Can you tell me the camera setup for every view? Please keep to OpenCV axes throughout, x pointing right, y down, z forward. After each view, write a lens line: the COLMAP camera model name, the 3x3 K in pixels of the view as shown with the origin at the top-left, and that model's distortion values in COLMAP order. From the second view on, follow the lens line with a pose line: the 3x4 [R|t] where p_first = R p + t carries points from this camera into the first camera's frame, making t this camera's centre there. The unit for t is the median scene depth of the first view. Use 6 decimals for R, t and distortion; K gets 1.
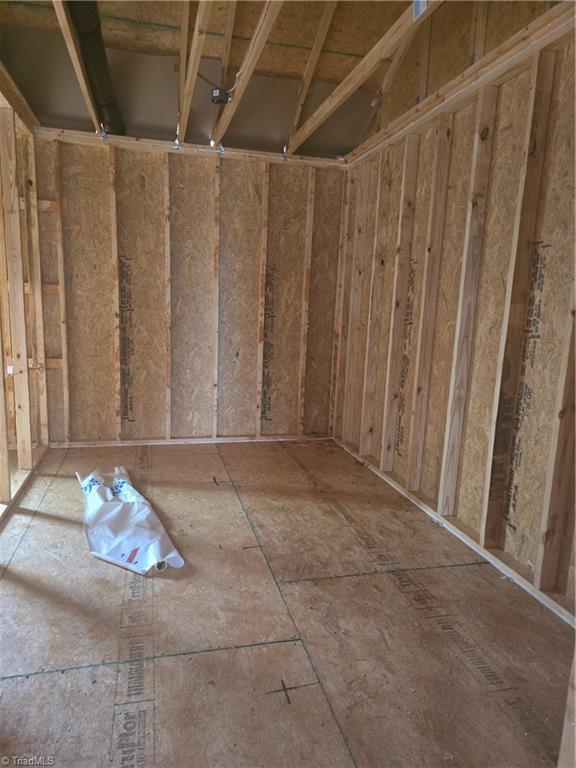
lens RADIAL K [[517.4, 0, 285.9], [0, 517.4, 393.1], [0, 0, 1]] dist [0.066928, -0.069417]
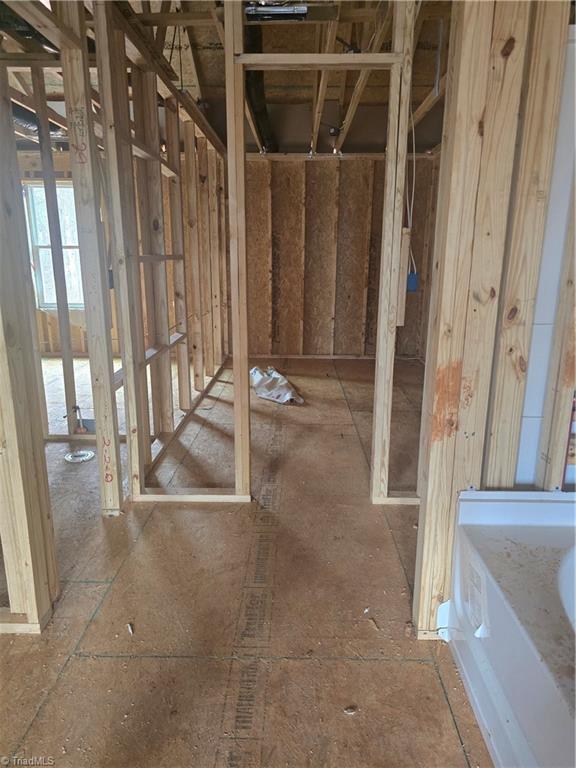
lens RADIAL K [[513.1, 0, 288.0], [0, 513.1, 384.0], [0, 0, 1]] dist [0.052450, -0.047288]
pose [[0.963779, 0.035534, -0.264323, 0.138607], [-0.018576, 0.997621, 0.066384, 0.080164], [0.266053, -0.059069, 0.962147, -0.464785]]
